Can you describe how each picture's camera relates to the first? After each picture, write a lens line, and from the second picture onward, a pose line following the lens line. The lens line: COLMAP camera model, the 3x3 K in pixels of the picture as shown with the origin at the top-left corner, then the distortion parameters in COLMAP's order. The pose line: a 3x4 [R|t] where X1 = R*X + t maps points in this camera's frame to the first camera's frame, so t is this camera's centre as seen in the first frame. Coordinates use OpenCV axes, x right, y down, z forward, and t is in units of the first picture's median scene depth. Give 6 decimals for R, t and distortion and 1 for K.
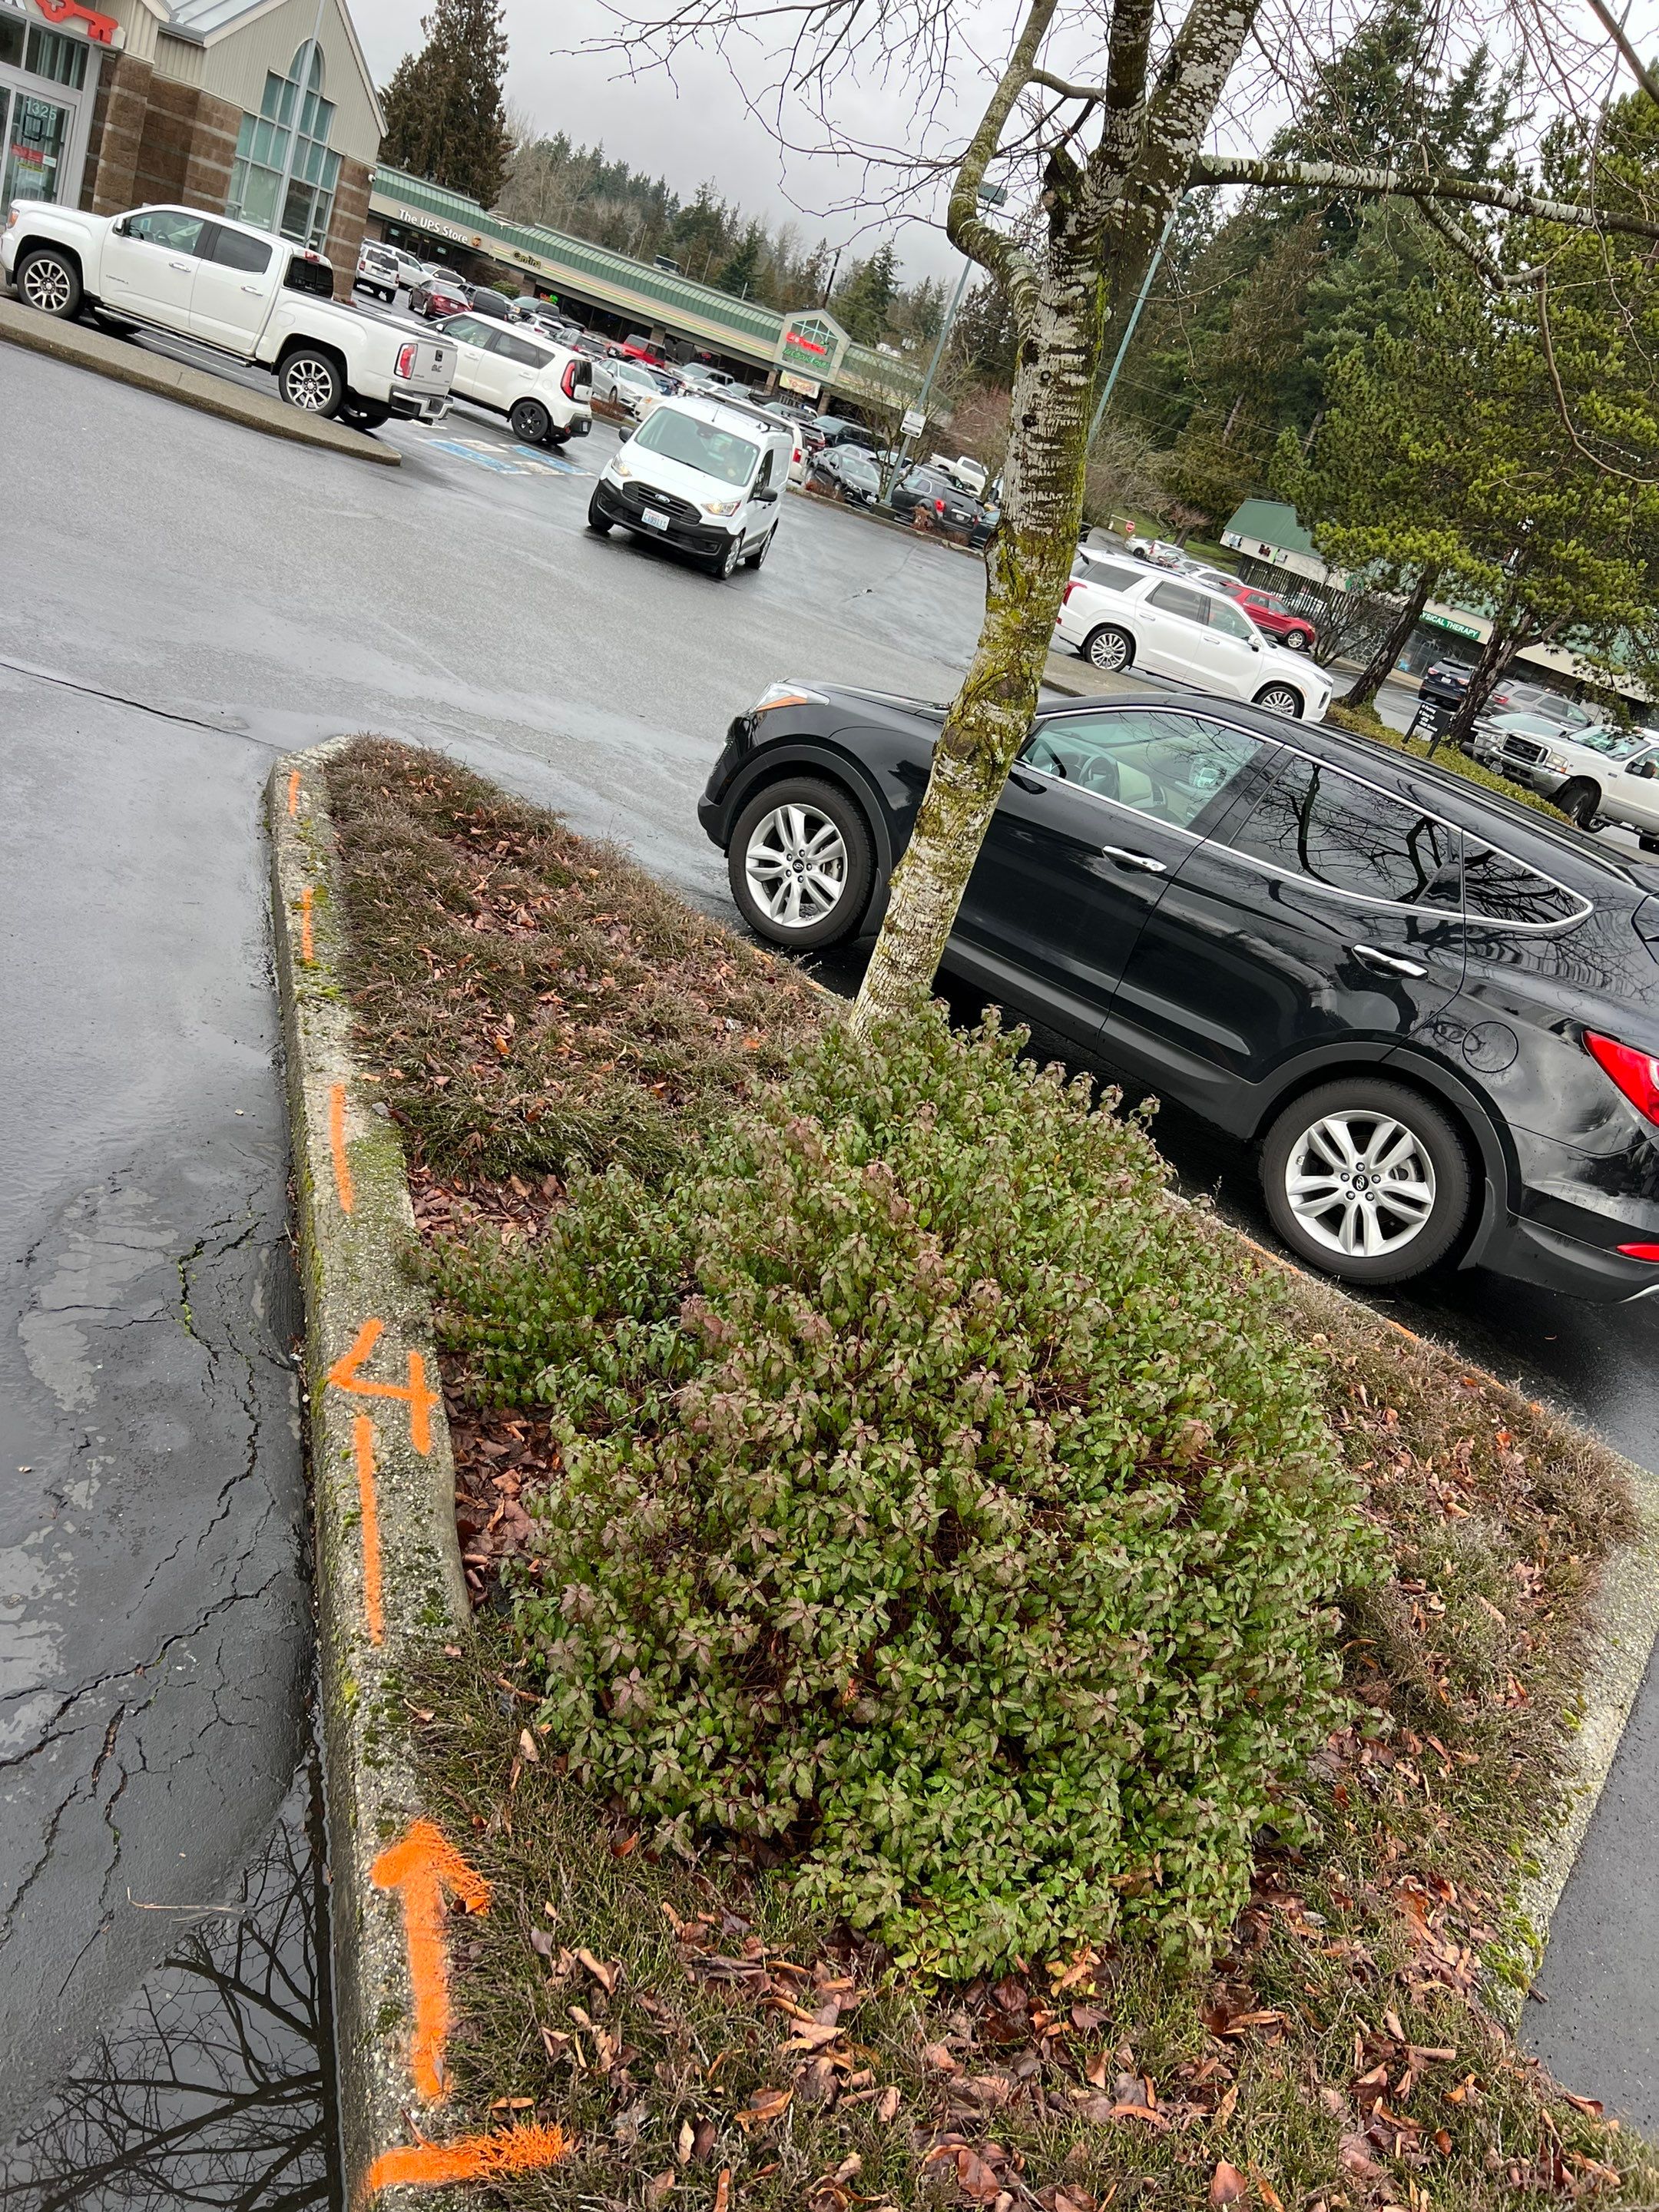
lens RADIAL K [[1670.3, 0, 837.9], [0, 1670.3, 1102.4], [0, 0, 1]] dist [0.059357, -0.066629]
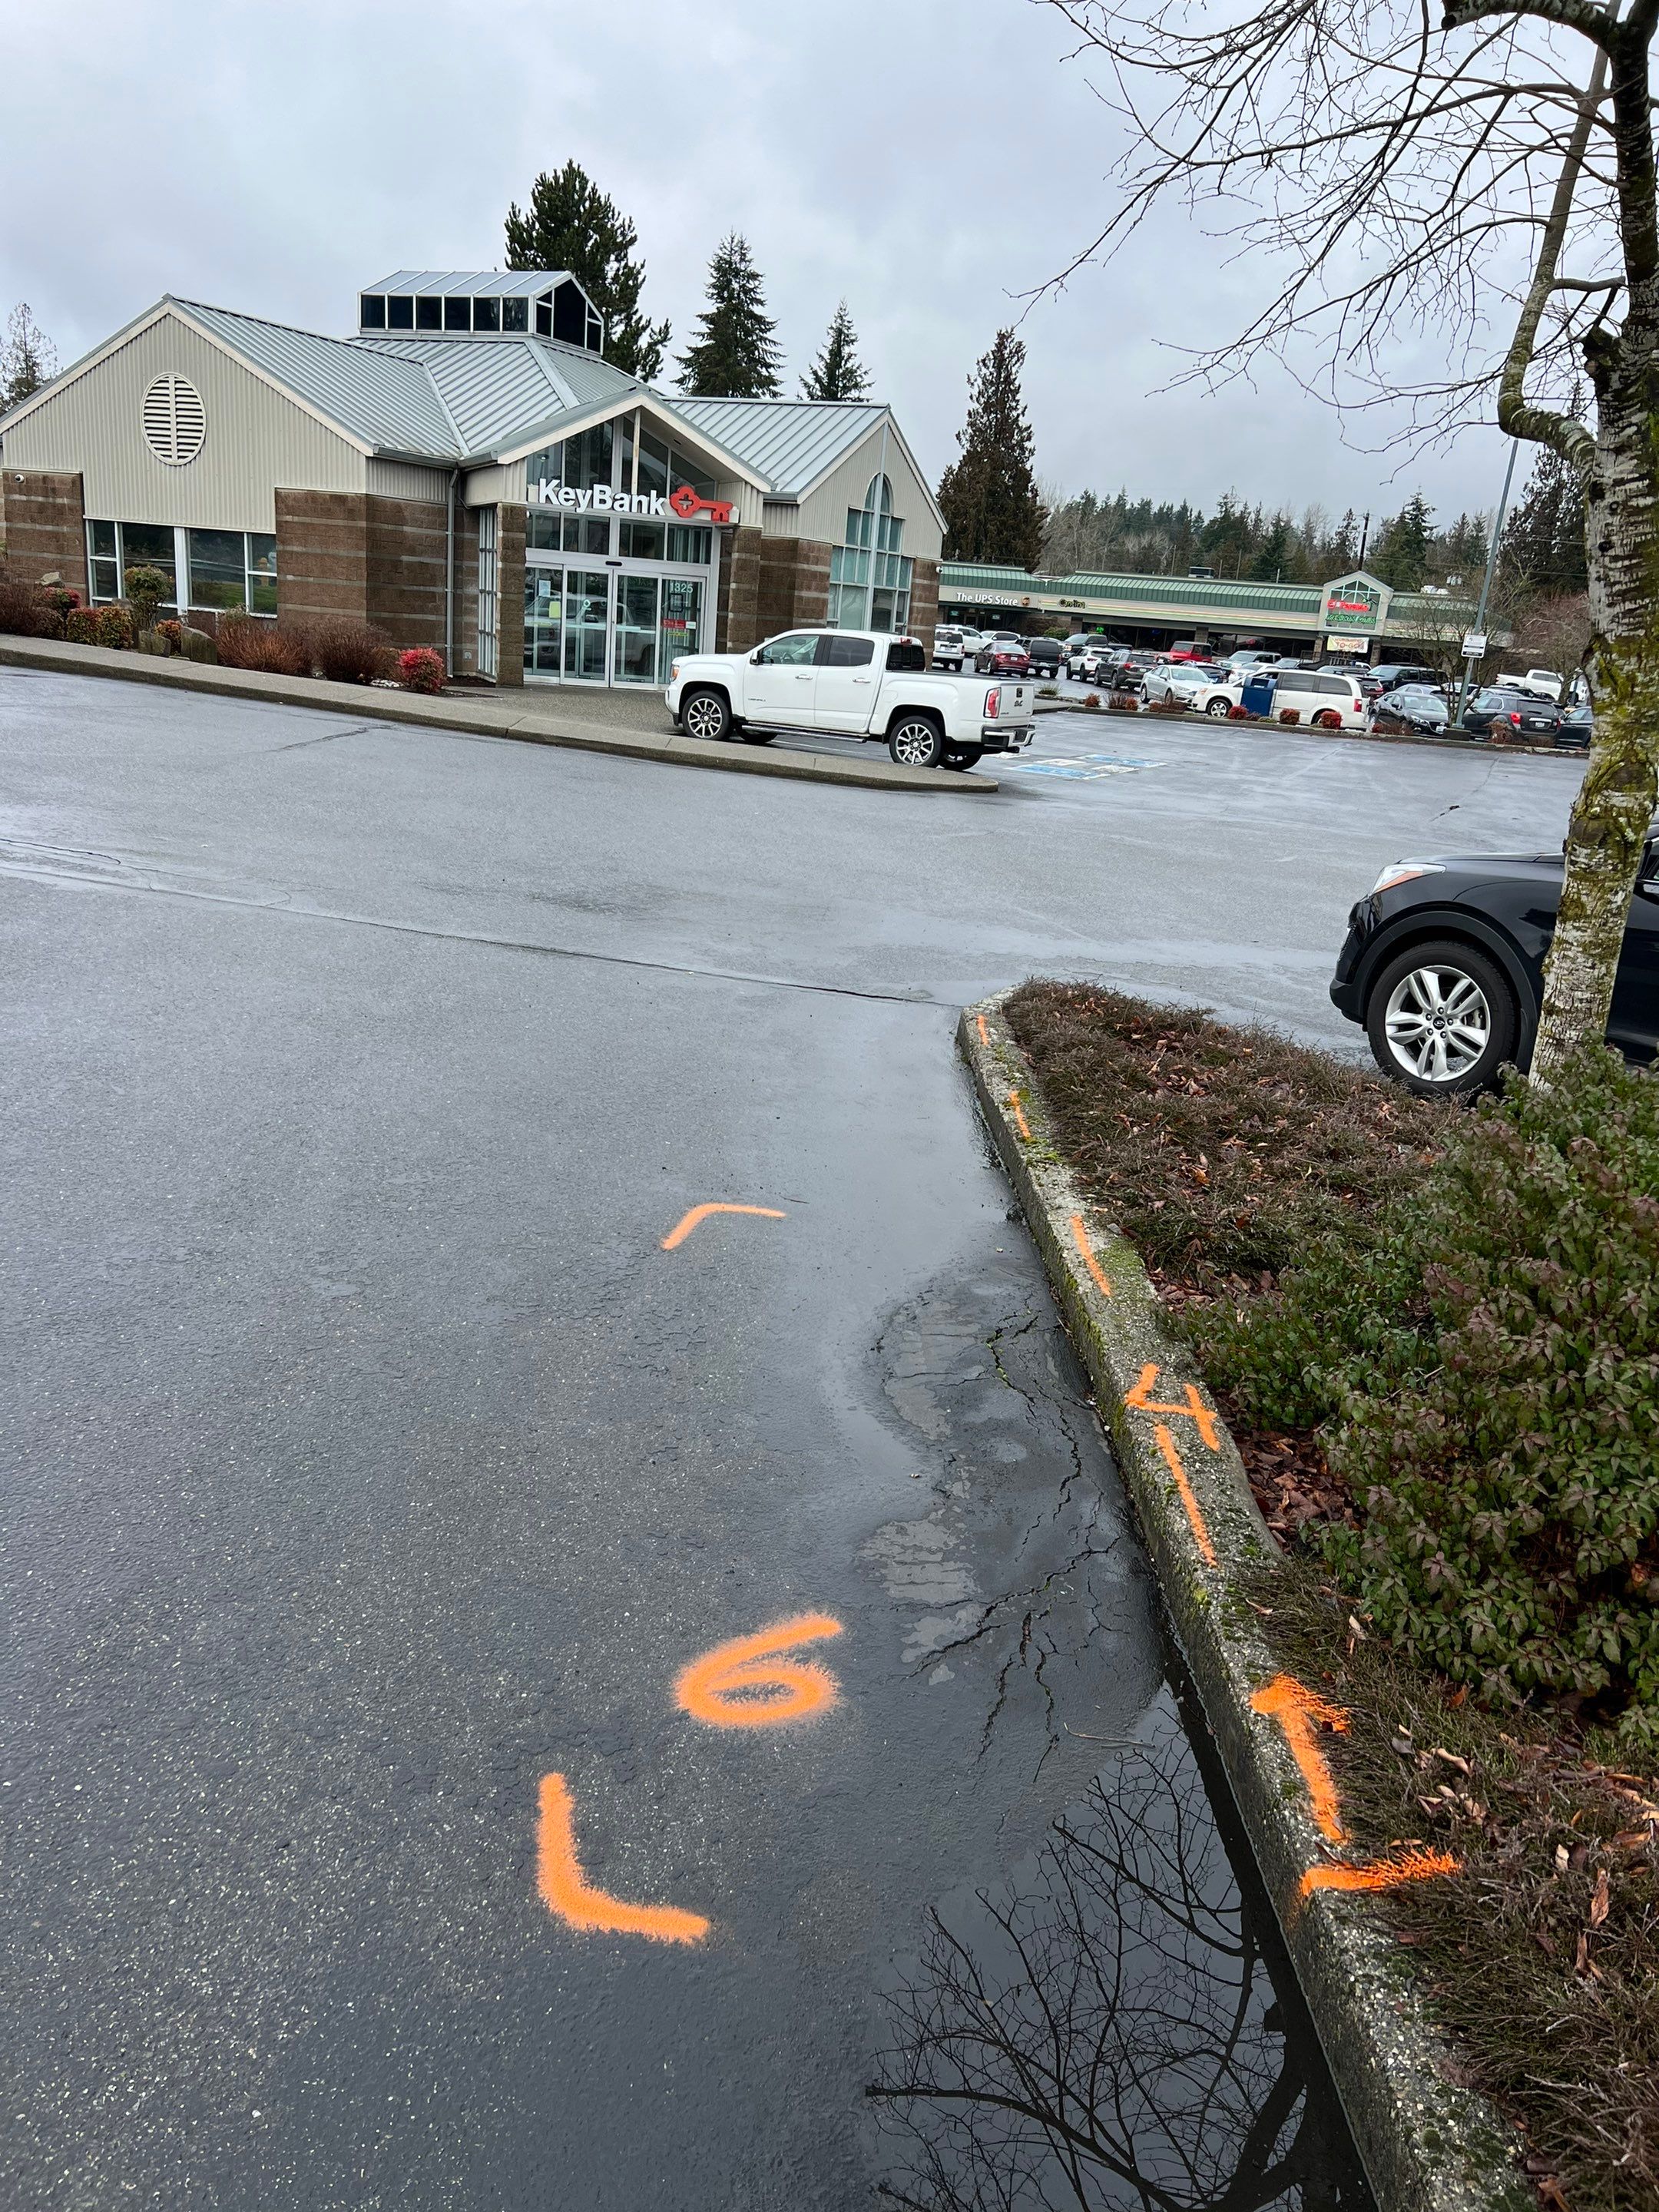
lens RADIAL K [[1670.3, 0, 837.9], [0, 1670.3, 1102.4], [0, 0, 1]] dist [0.059357, -0.066629]
pose [[0.926123, -0.156672, -0.343148, -0.031845], [0.095511, 0.977420, -0.188489, 0.120903], [0.364930, 0.141790, 0.920175, -0.181102]]
